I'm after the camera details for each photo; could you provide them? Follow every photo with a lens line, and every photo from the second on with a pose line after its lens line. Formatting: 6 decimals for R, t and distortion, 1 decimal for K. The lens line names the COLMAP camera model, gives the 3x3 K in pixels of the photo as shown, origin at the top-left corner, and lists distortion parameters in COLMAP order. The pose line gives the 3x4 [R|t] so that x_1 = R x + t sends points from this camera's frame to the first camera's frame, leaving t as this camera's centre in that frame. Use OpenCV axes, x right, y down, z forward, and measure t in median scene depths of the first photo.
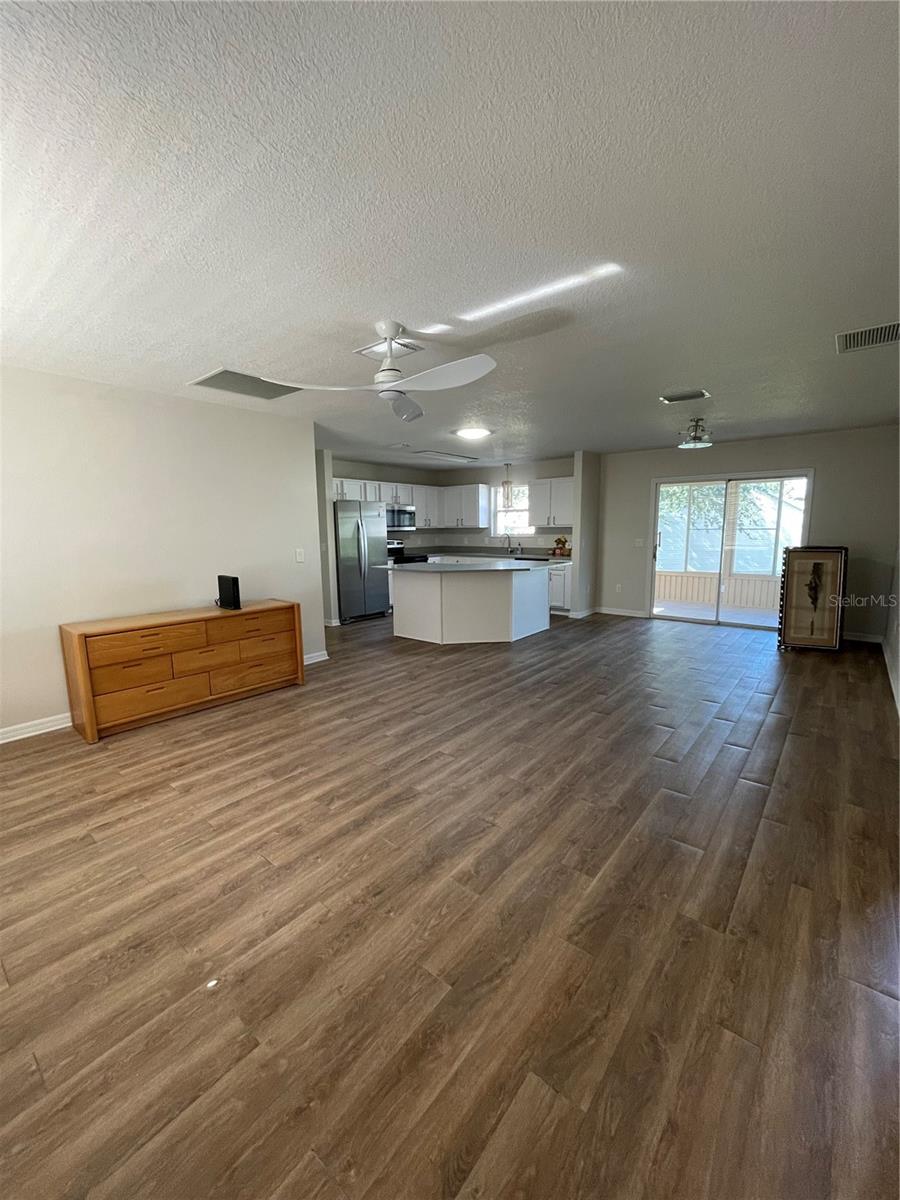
lens RADIAL K [[483.0, 0, 453.2], [0, 483.0, 597.8], [0, 0, 1]] dist [-0.005237, -0.000004]
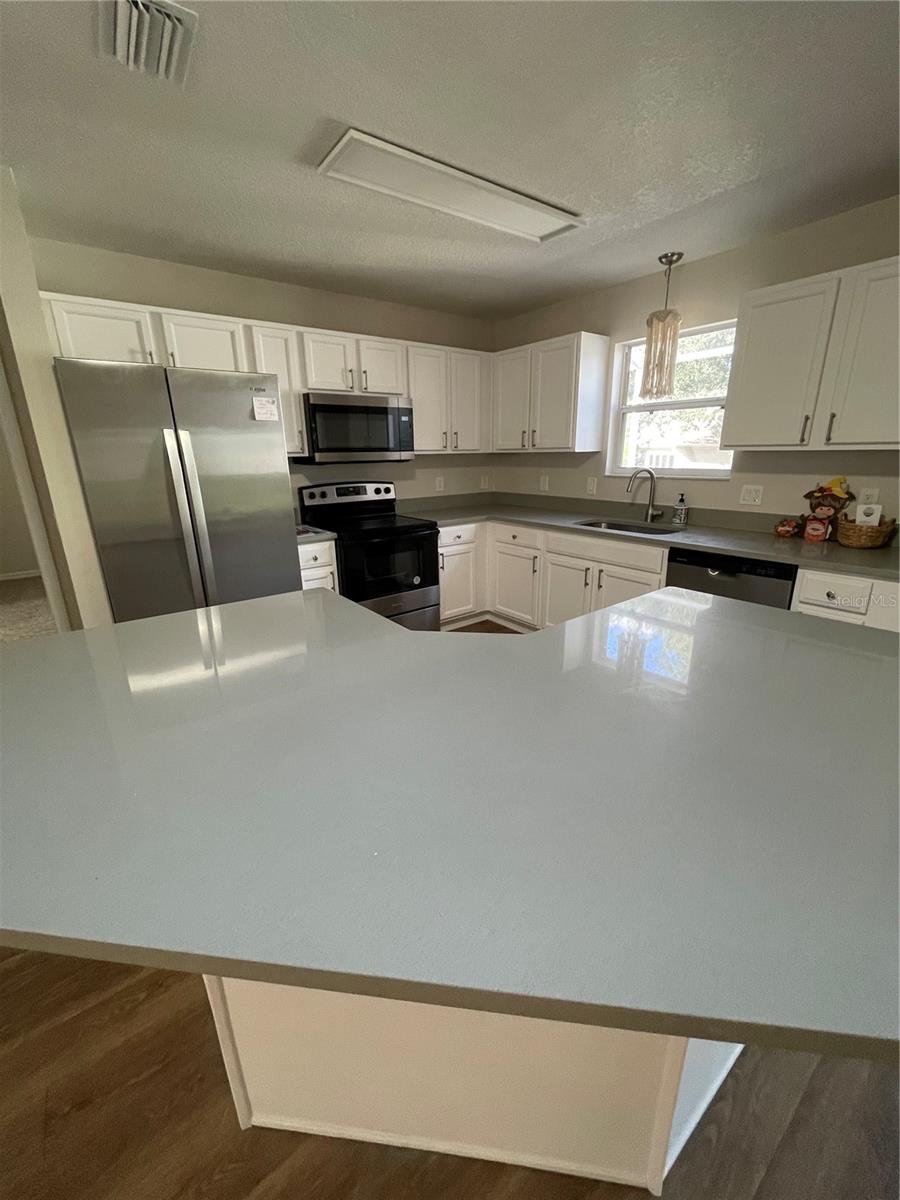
lens RADIAL K [[483.0, 0, 451.7], [0, 483.0, 596.4], [0, 0, 1]] dist [-0.005237, -0.000004]
pose [[0.973081, 0.063554, -0.221526, 0.138046], [-0.030068, 0.988018, 0.151379, -0.229435], [0.228493, -0.140643, 0.963333, 1.560463]]
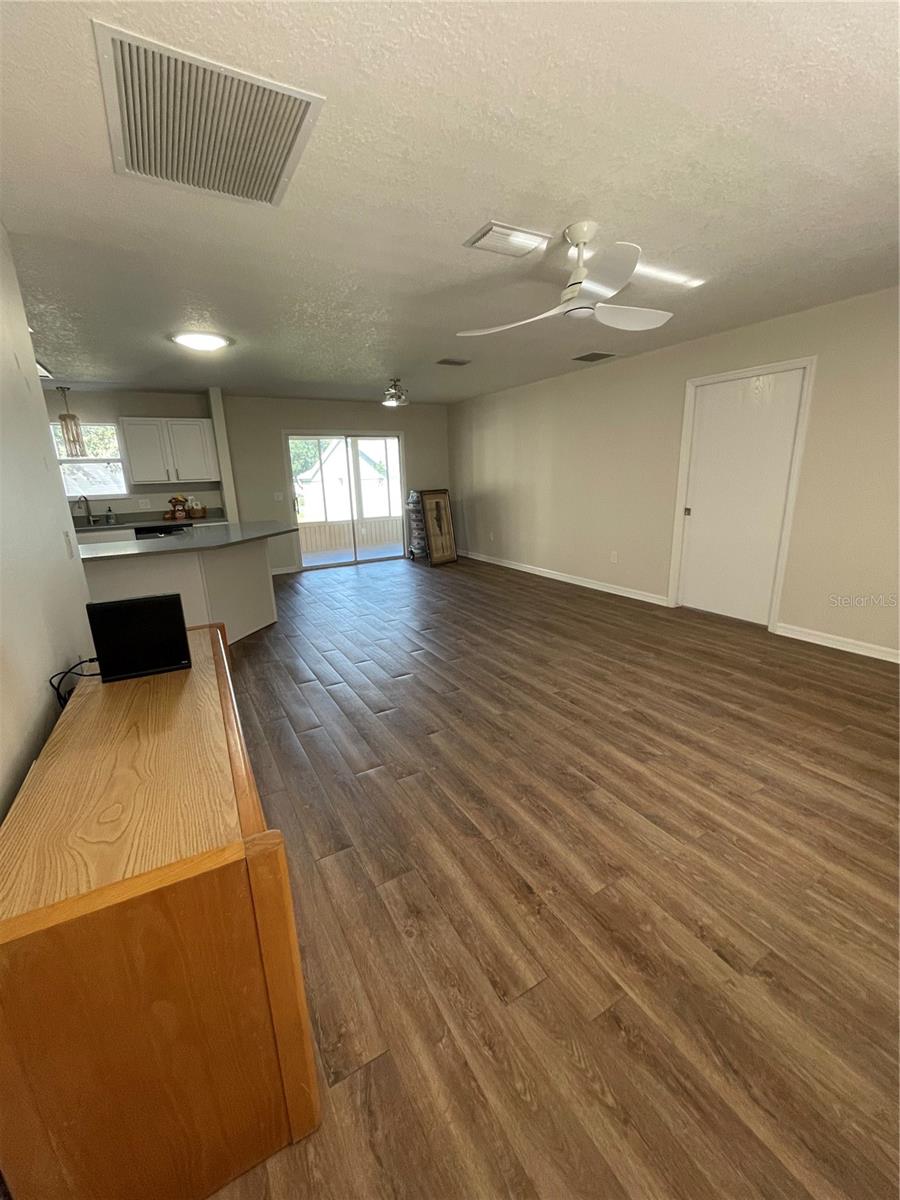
lens RADIAL K [[483.0, 0, 449.0], [0, 483.0, 596.6], [0, 0, 1]] dist [-0.005237, -0.000004]
pose [[0.358125, -0.233557, 0.903990, -0.917602], [0.163716, 0.968915, 0.185474, -0.096752], [-0.919208, 0.081575, 0.385230, 0.743672]]
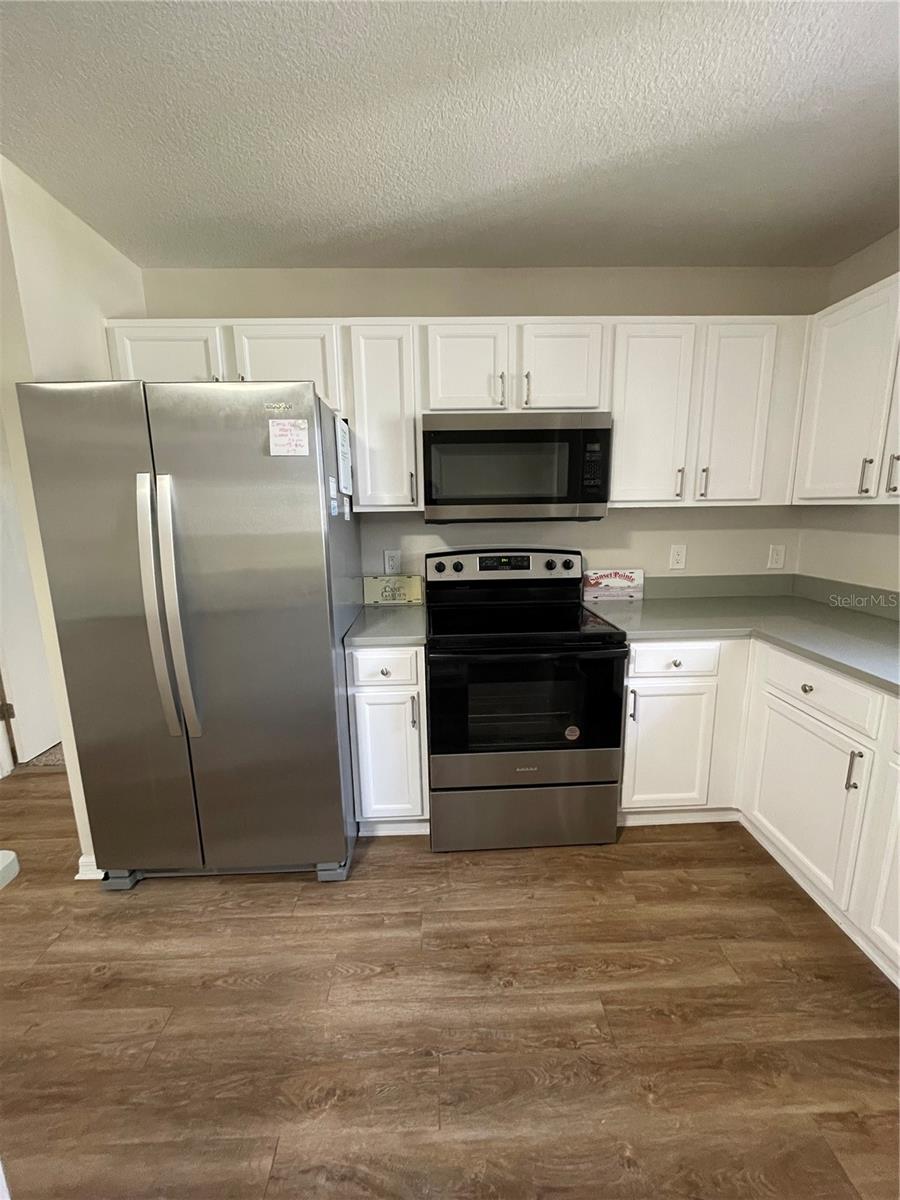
lens RADIAL K [[483.0, 0, 451.0], [0, 483.0, 597.3], [0, 0, 1]] dist [-0.005237, -0.000004]
pose [[0.656162, 0.140450, -0.741434, 0.138121], [-0.101195, 0.990030, 0.097985, -0.303448], [0.747804, 0.010735, 0.663833, 2.061138]]
